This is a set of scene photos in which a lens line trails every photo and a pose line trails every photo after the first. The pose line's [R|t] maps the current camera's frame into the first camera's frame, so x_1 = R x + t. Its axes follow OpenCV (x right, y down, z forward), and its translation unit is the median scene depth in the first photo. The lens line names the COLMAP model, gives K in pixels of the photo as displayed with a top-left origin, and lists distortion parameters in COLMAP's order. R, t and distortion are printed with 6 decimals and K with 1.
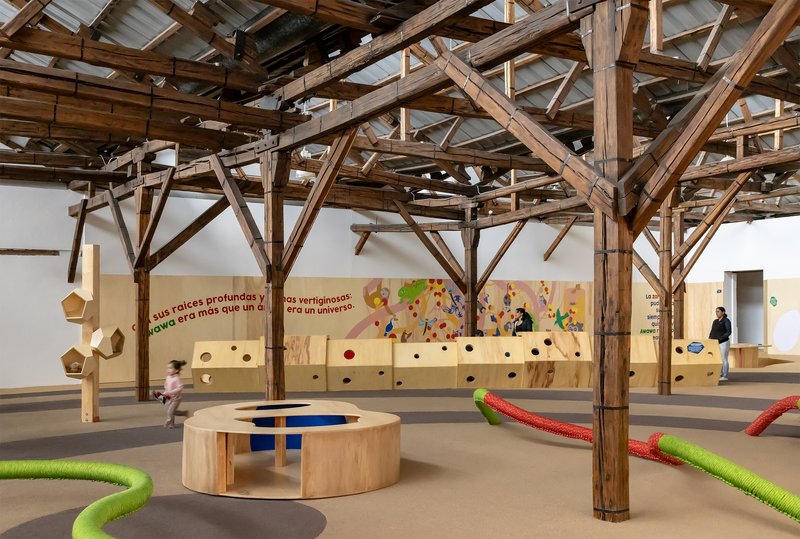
lens RADIAL K [[860.2, 0, 400.1], [0, 860.2, 267.0], [0, 0, 1]] dist [0.010160, 0.000000]
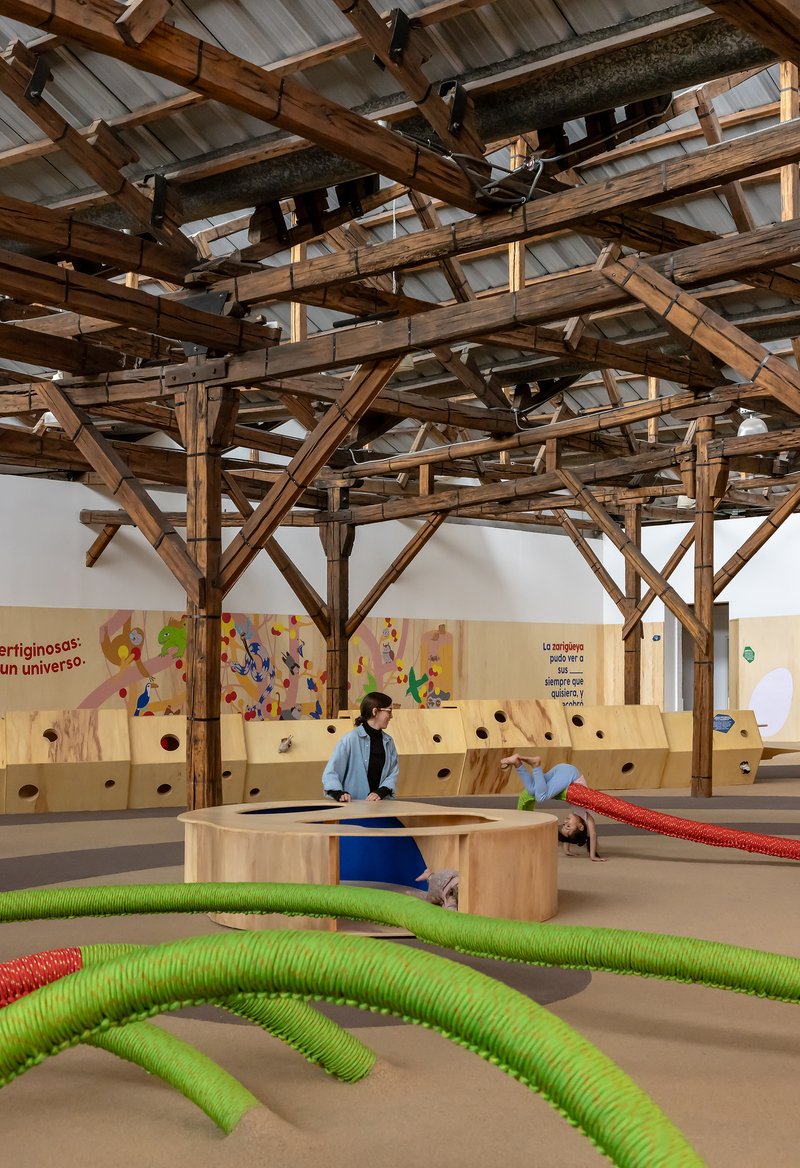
lens RADIAL K [[1650.1, 0, 400.8], [0, 1650.1, 594.9], [0, 0, 1]] dist [0.038740, 0.000000]
pose [[0.958978, 0.010978, 0.283267, -0.173030], [-0.010390, 0.999940, -0.003578, 0.005912], [-0.283290, 0.000488, 0.959034, -0.062266]]
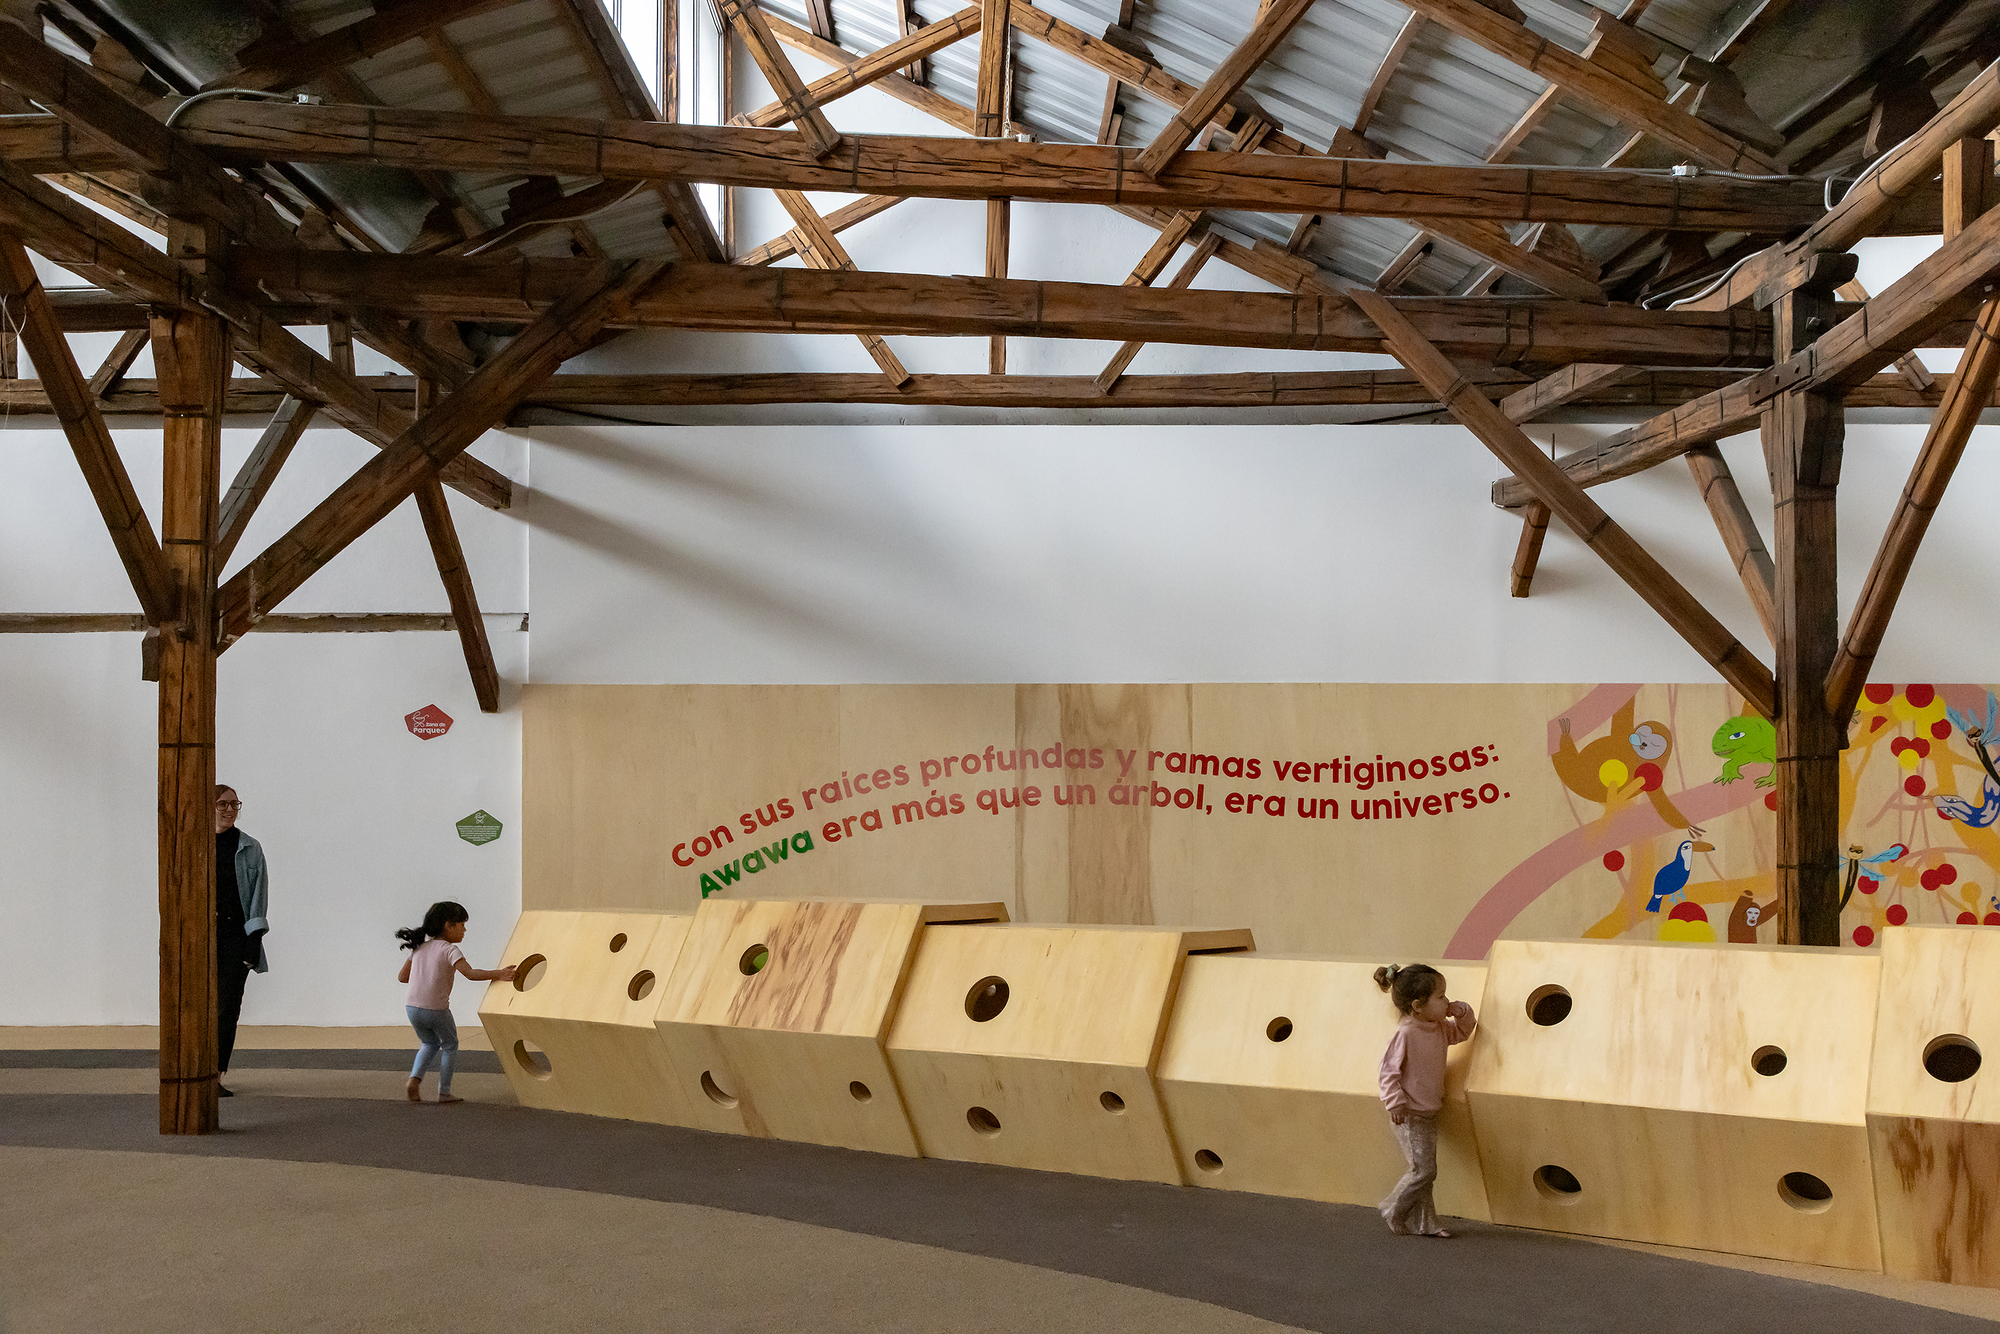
lens RADIAL K [[1891.1, 0, 980.3], [0, 1891.1, 745.7], [0, 0, 1]] dist [-0.006809, 0.000000]
pose [[0.808060, -0.013183, -0.588953, 0.169554], [0.018377, 0.999827, 0.002834, 0.029315], [0.588814, -0.013114, 0.808162, 0.484633]]
